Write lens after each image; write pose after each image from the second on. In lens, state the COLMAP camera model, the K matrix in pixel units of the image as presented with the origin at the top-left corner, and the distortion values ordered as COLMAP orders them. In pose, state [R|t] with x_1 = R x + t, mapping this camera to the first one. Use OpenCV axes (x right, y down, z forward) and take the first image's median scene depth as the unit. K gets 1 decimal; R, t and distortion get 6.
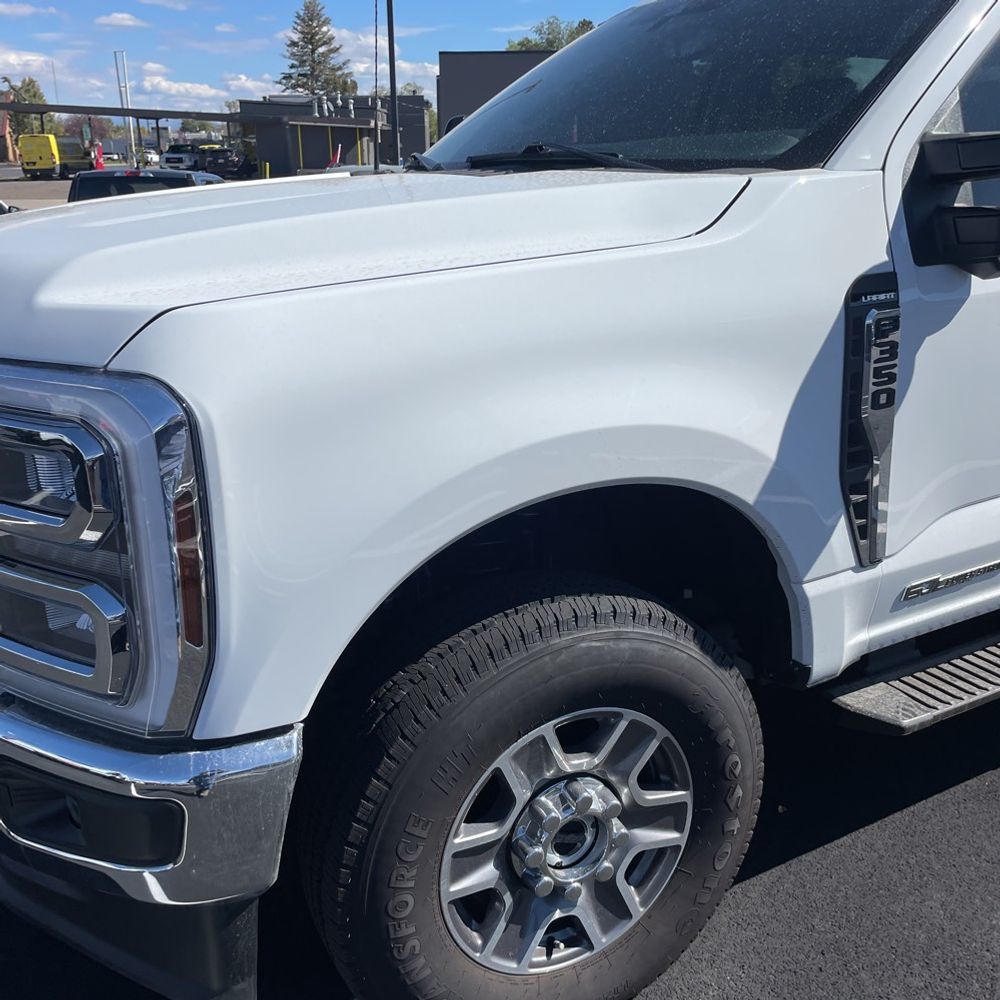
lens RADIAL K [[1000.7, 0, 497.2], [0, 1000.7, 488.5], [0, 0, 1]] dist [0.049943, -0.013442]
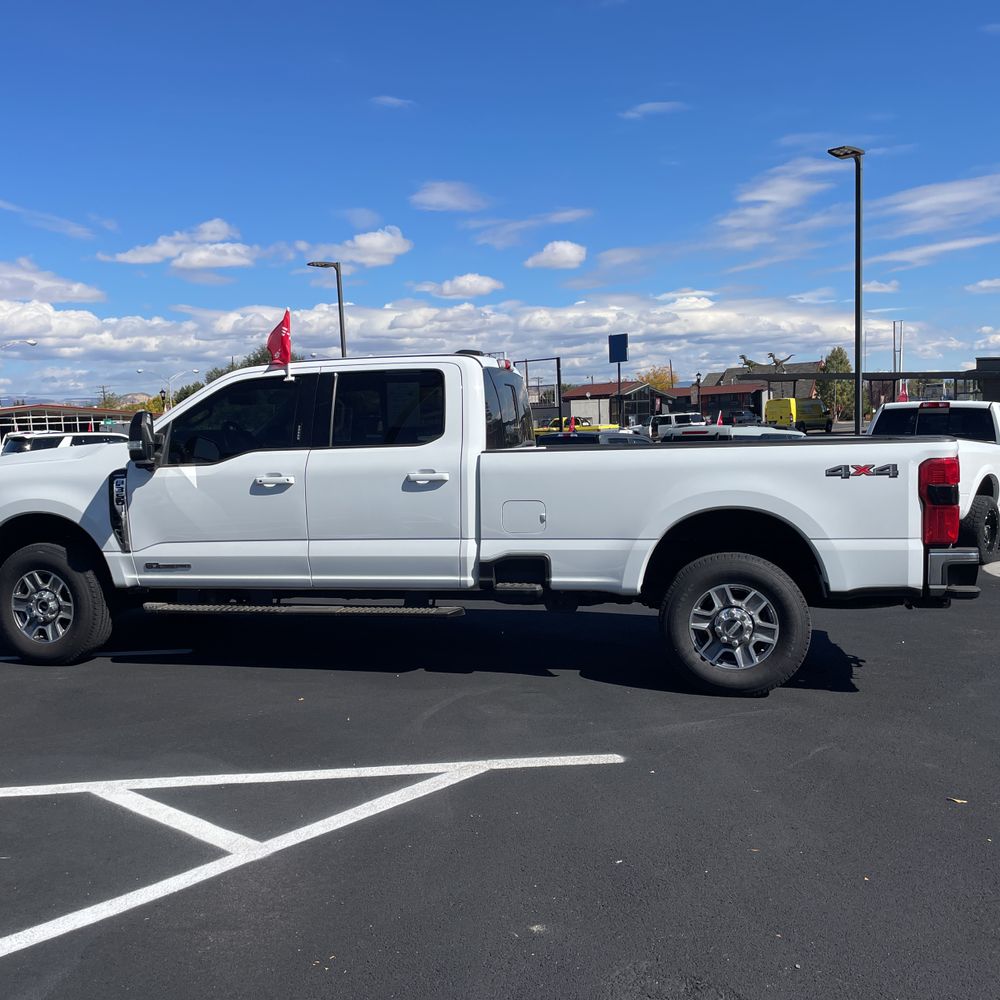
lens RADIAL K [[1017.2, 0, 502.9], [0, 1017.2, 503.1], [0, 0, 1]] dist [0.109577, -0.162367]
pose [[0.725826, 0.039262, -0.686757, 4.001990], [-0.193441, 0.969731, -0.149006, 0.204318], [0.660119, 0.240999, 0.711451, -0.758827]]
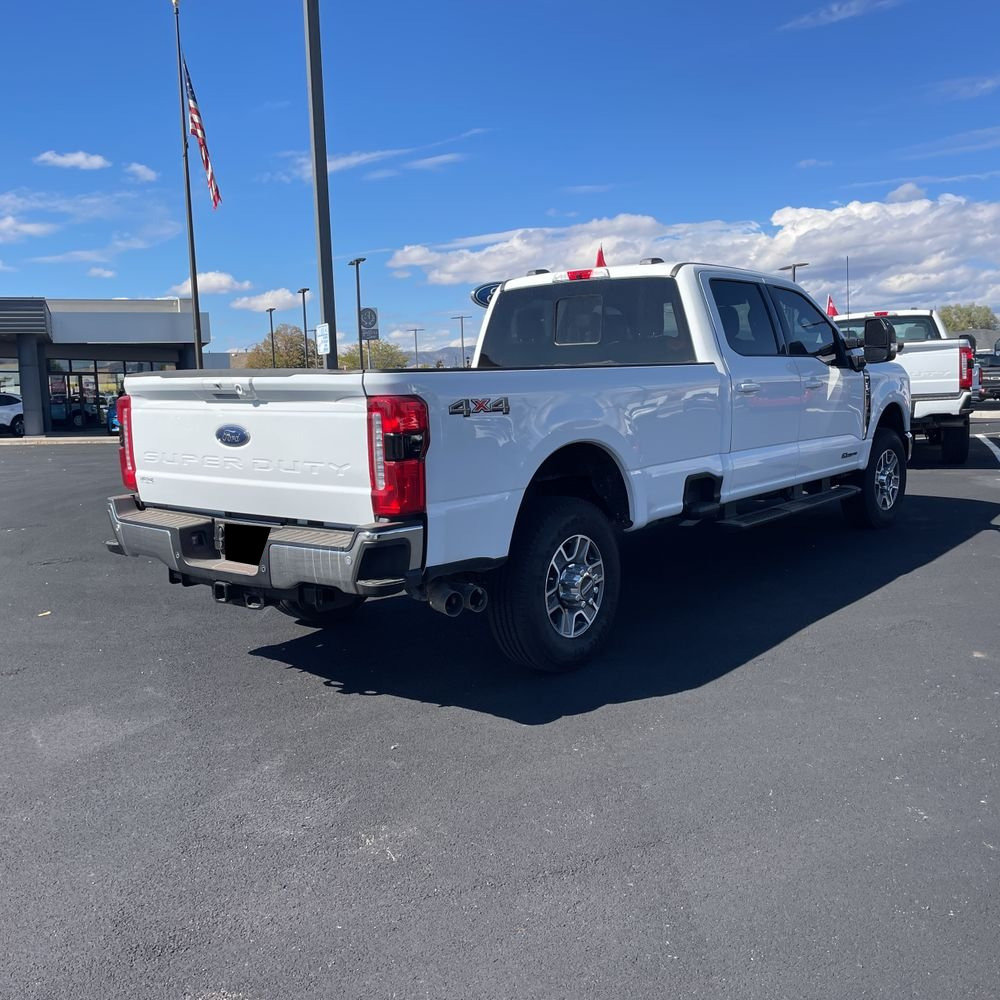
lens RADIAL K [[1010.0, 0, 499.5], [0, 1010.0, 484.5], [0, 0, 1]] dist [0.108817, -0.165898]
pose [[-0.936089, 0.070489, -0.344629, 2.831752], [-0.076454, 0.915527, 0.394925, -1.648110], [0.343355, 0.396033, -0.851625, 5.270295]]
